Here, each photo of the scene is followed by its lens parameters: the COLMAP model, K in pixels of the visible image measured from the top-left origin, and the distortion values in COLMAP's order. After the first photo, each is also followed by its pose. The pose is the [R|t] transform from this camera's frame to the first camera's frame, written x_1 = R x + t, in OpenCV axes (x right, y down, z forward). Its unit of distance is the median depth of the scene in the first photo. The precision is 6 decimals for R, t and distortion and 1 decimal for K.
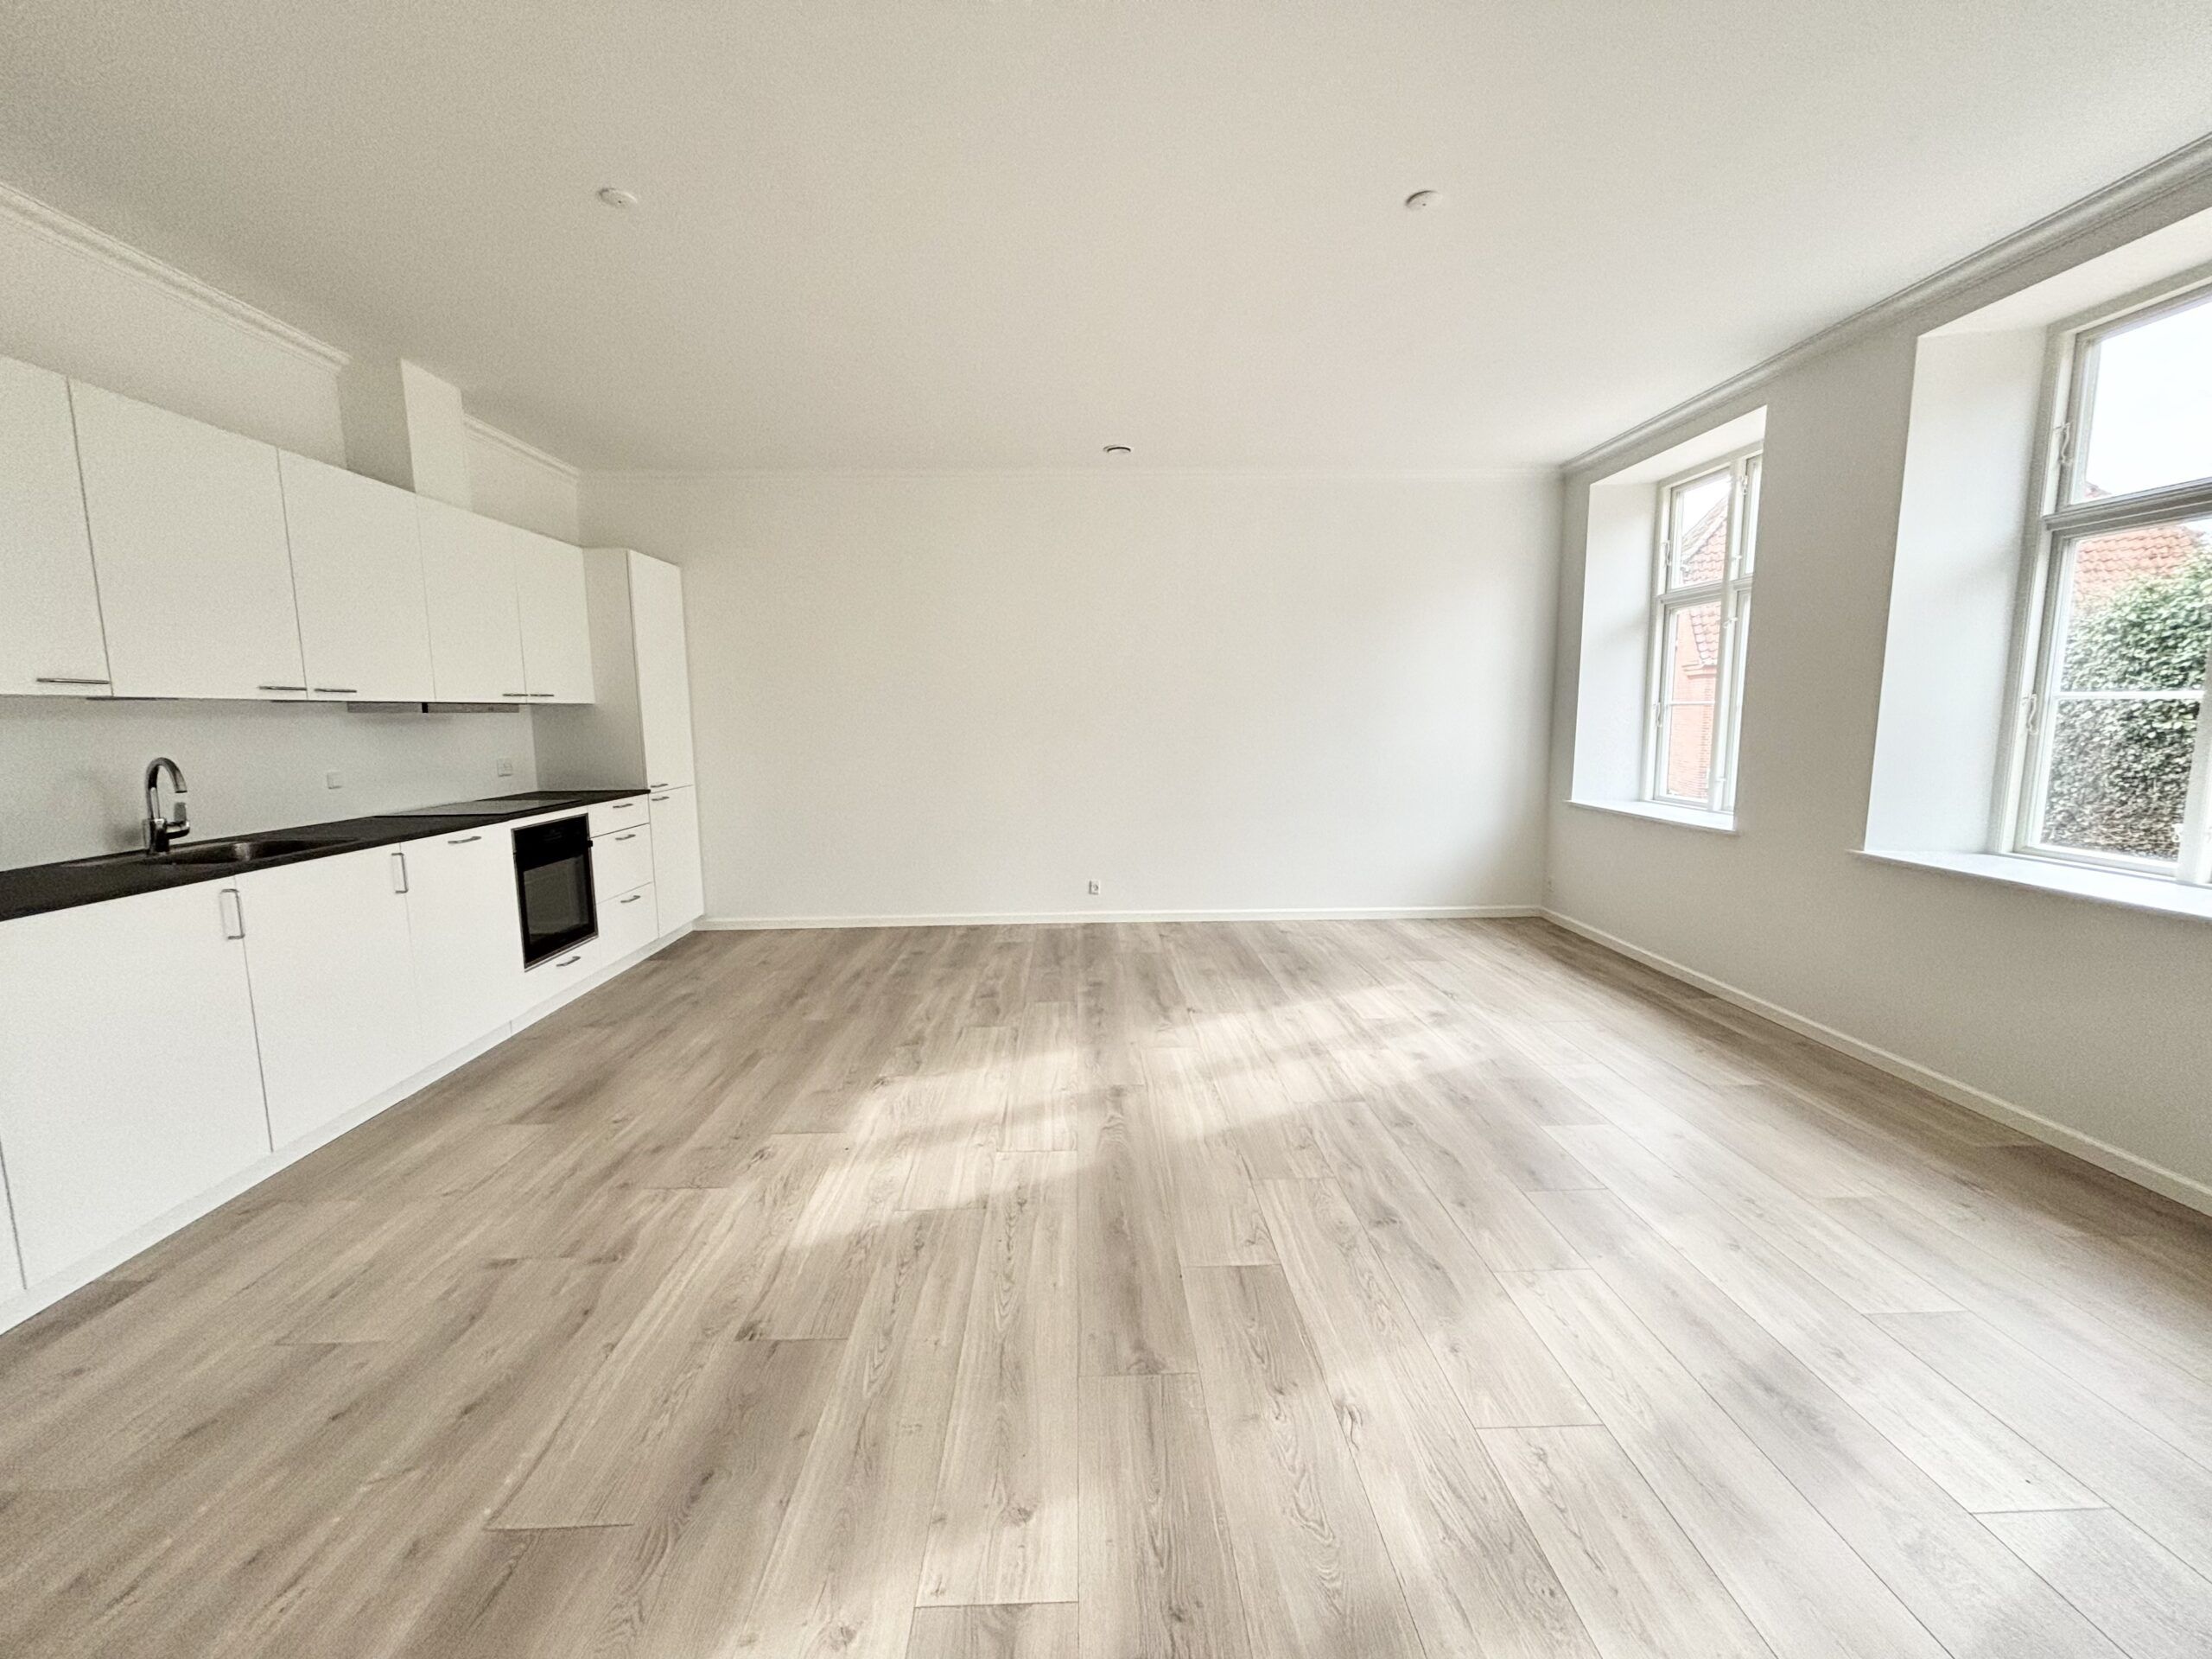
lens RADIAL K [[865.7, 0, 1105.3], [0, 865.7, 831.4], [0, 0, 1]] dist [0.002317, -0.000138]
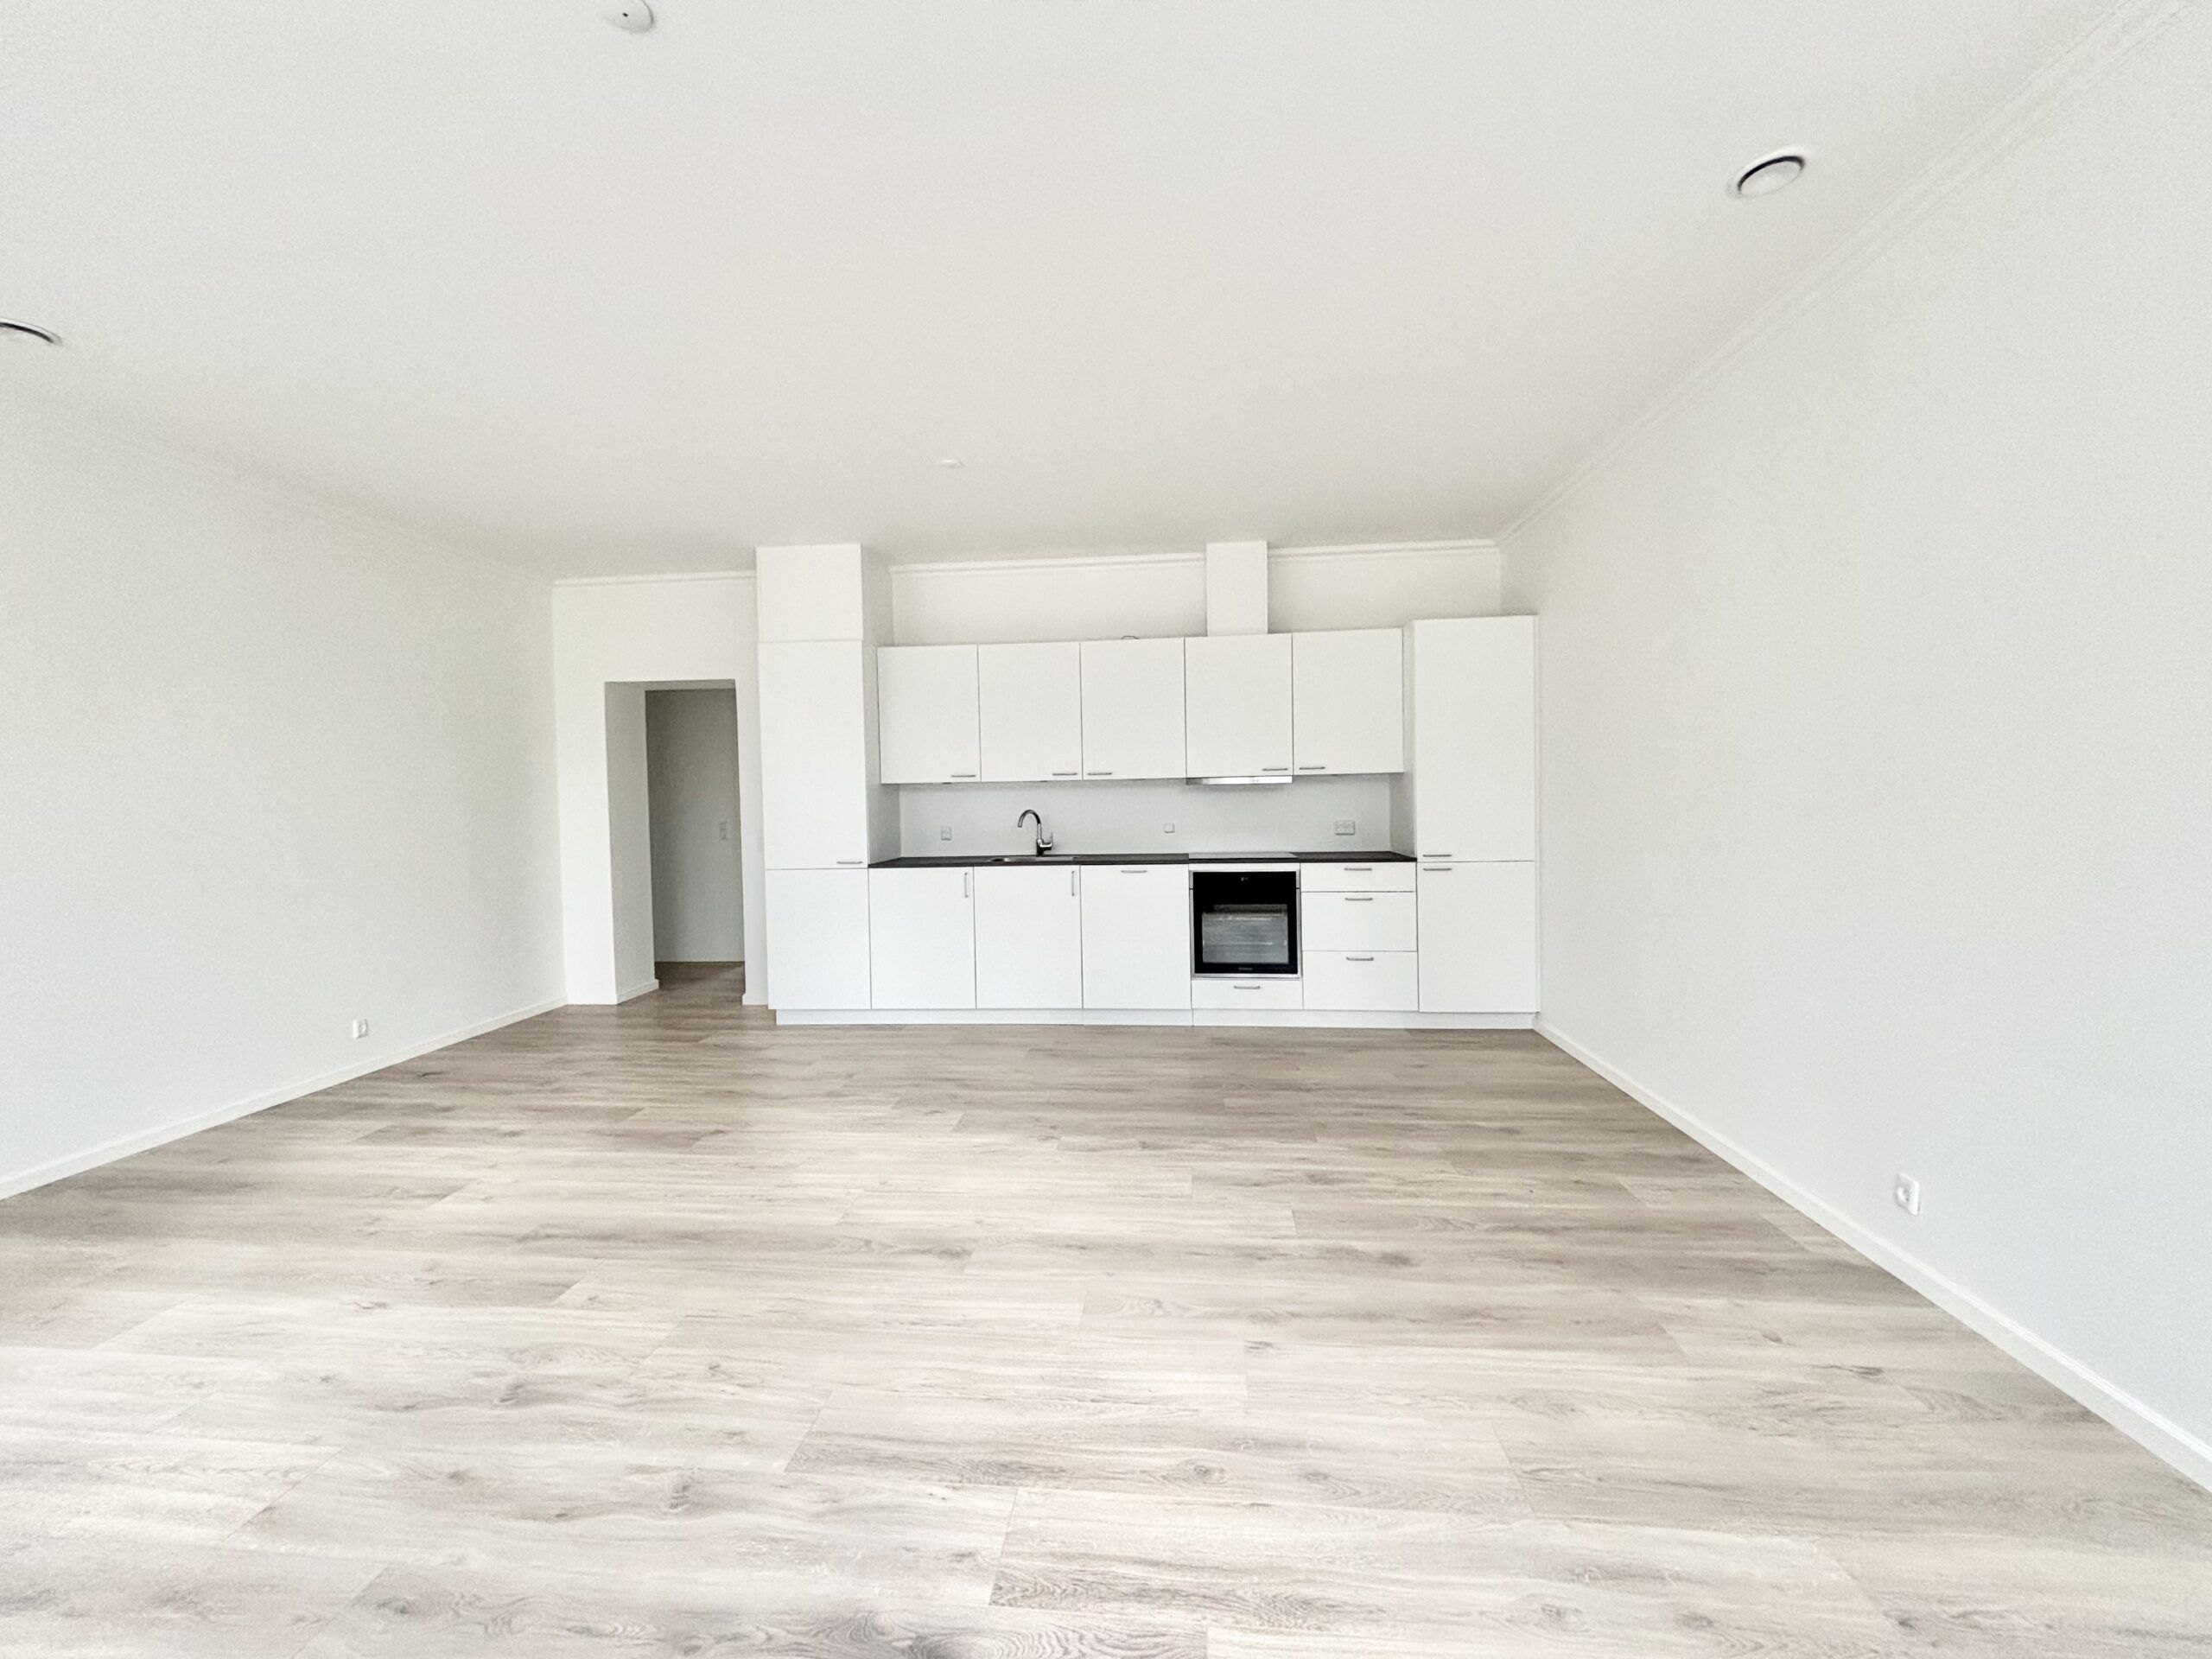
lens RADIAL K [[865.7, 0, 1084.1], [0, 865.7, 828.3], [0, 0, 1]] dist [0.002317, -0.000138]
pose [[-0.111618, 0.056553, -0.992141, 0.692340], [-0.116417, 0.990761, 0.069571, -0.148804], [0.986909, 0.123268, -0.104003, 1.007212]]
